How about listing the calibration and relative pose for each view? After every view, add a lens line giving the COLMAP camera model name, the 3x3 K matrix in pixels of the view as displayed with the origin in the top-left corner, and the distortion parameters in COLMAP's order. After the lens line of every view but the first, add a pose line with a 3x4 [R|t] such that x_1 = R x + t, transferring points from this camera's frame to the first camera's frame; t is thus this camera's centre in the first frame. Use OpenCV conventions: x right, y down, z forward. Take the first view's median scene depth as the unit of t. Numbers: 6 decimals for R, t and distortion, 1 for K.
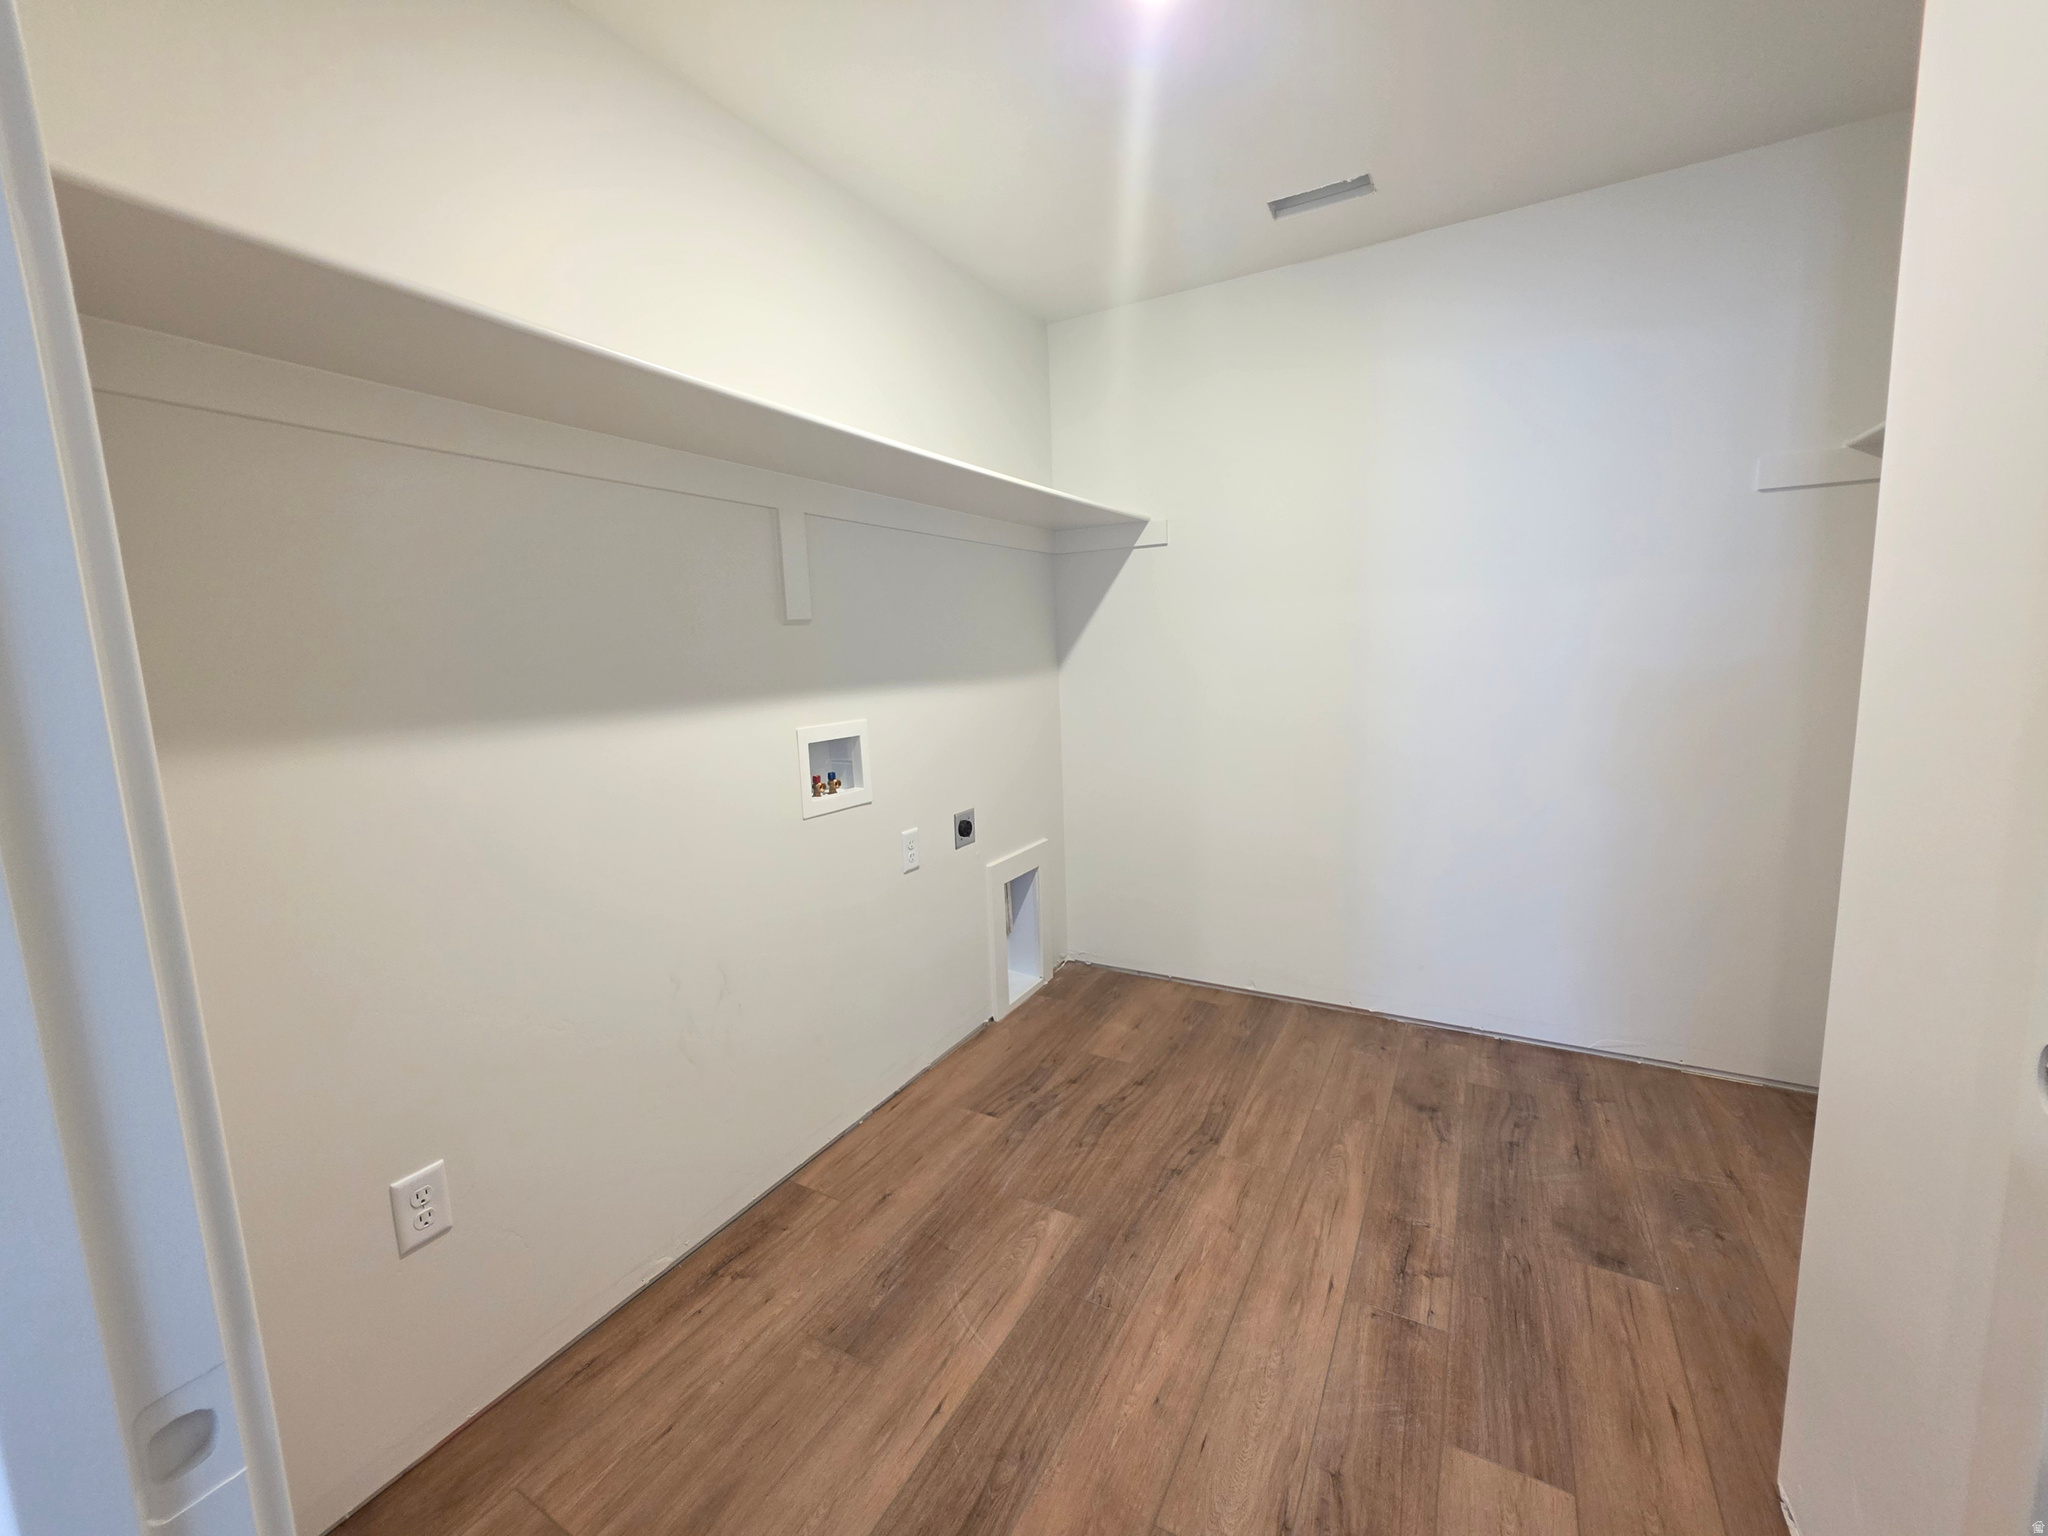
lens RADIAL K [[822.8, 0, 1018.9], [0, 822.8, 765.1], [0, 0, 1]] dist [-0.004713, 0.001046]
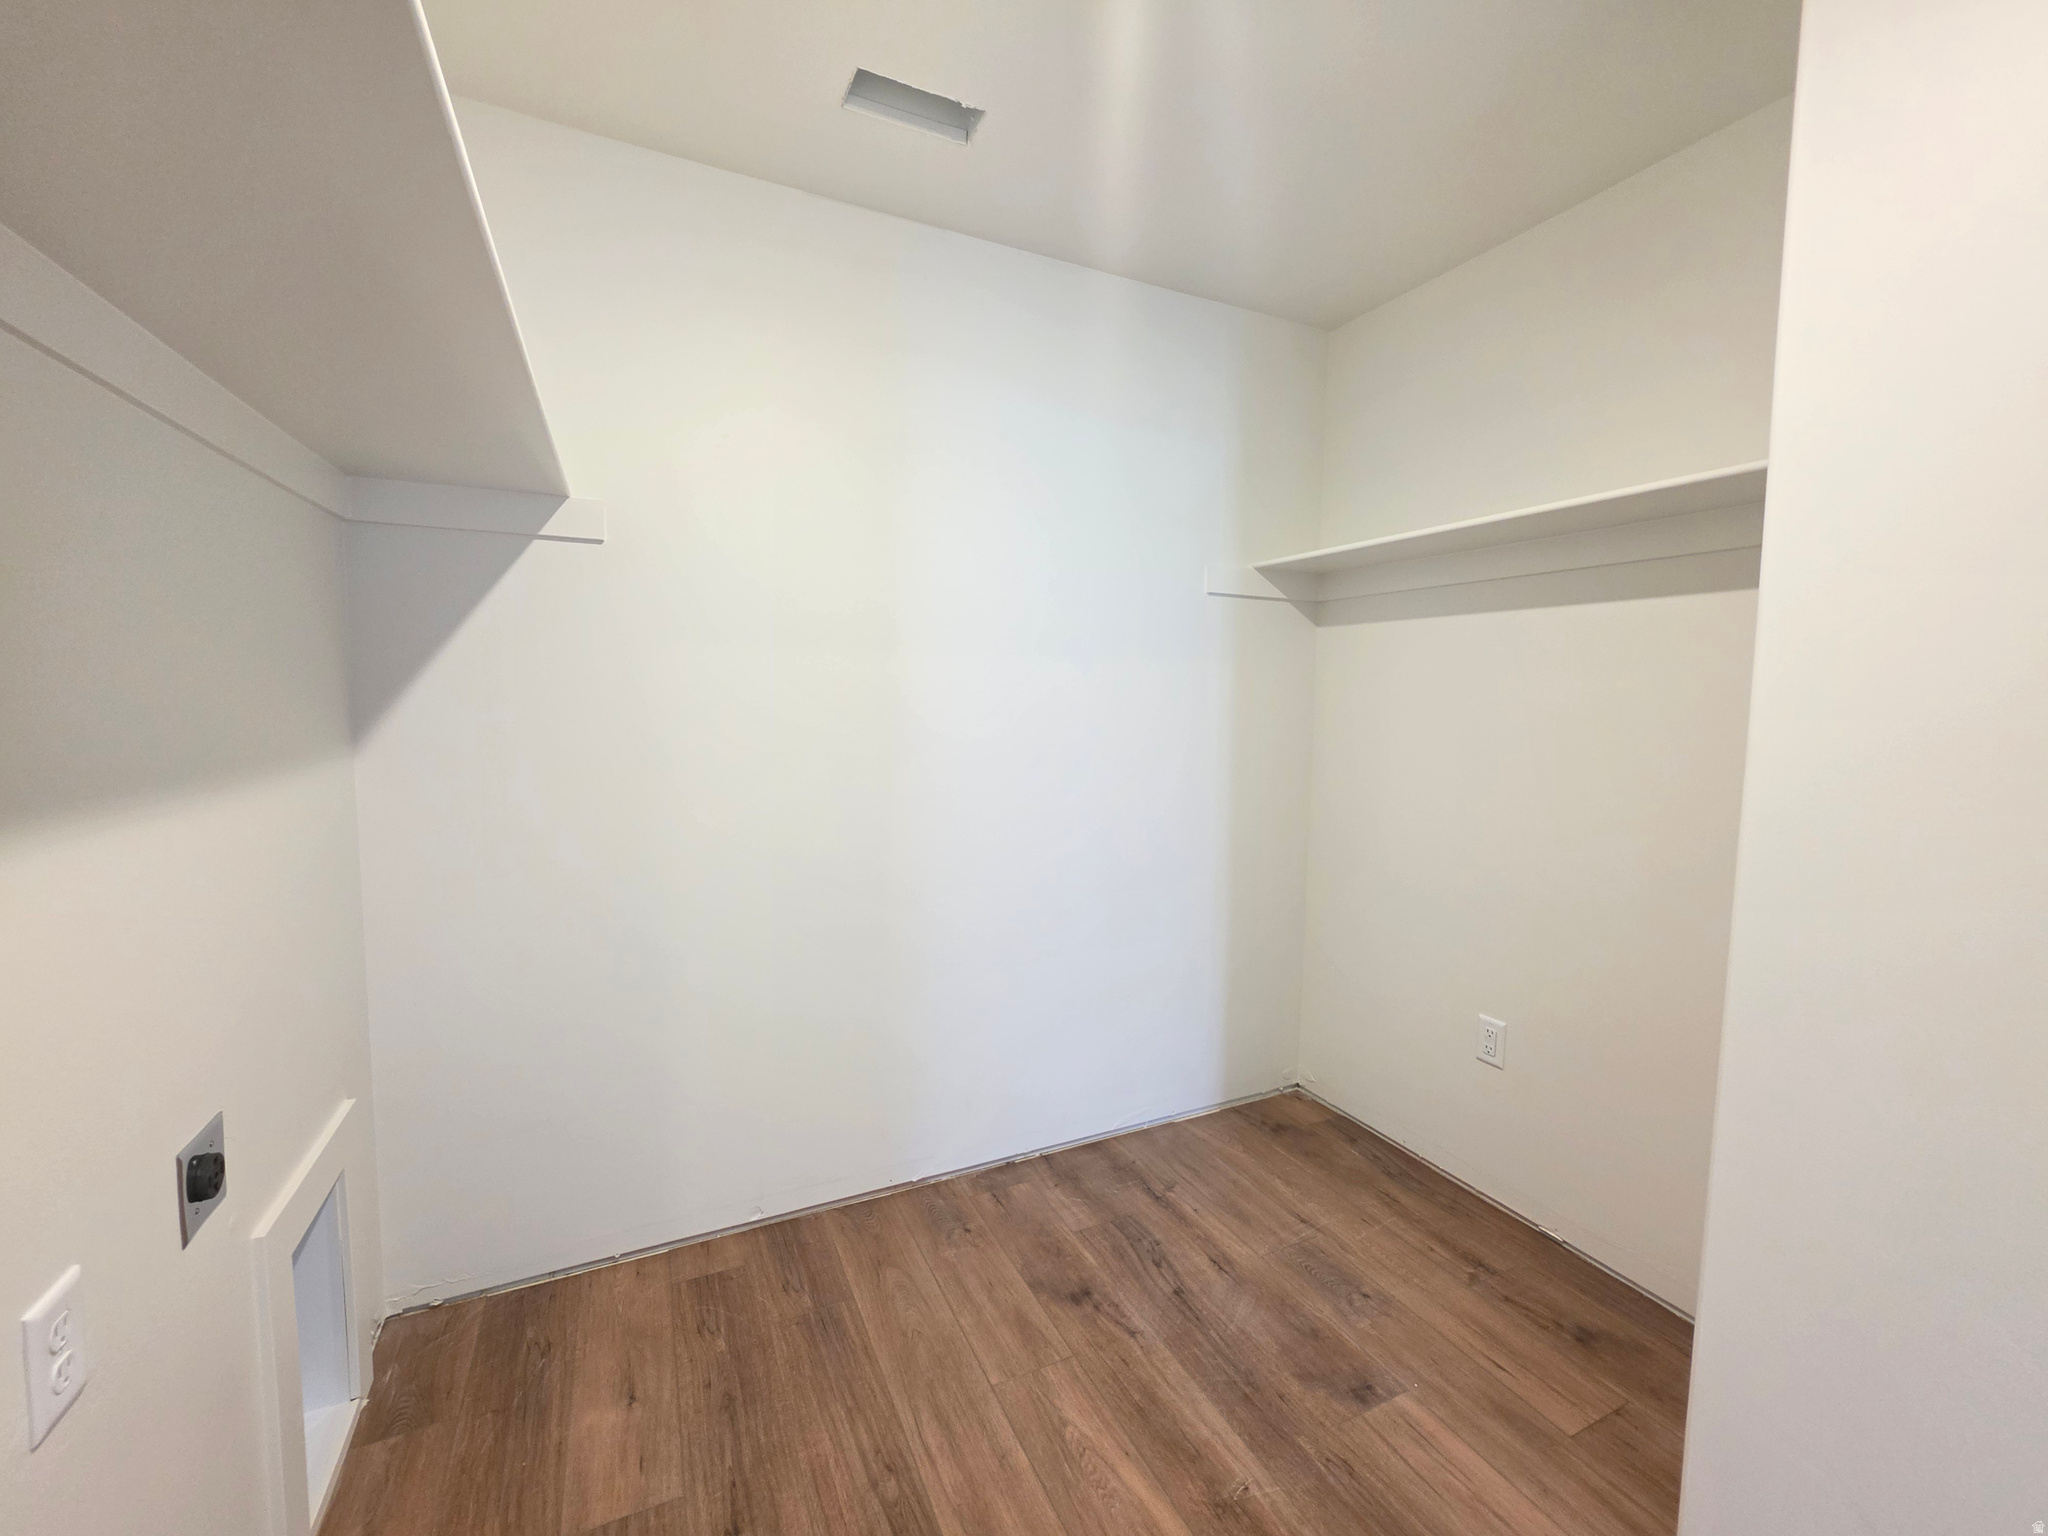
lens RADIAL K [[822.8, 0, 1024.0], [0, 822.8, 766.1], [0, 0, 1]] dist [-0.004713, 0.001046]
pose [[0.574284, -0.027377, 0.818198, -0.165610], [0.086648, 0.995859, -0.027496, -0.074617], [-0.814058, 0.086685, 0.574278, 0.502407]]
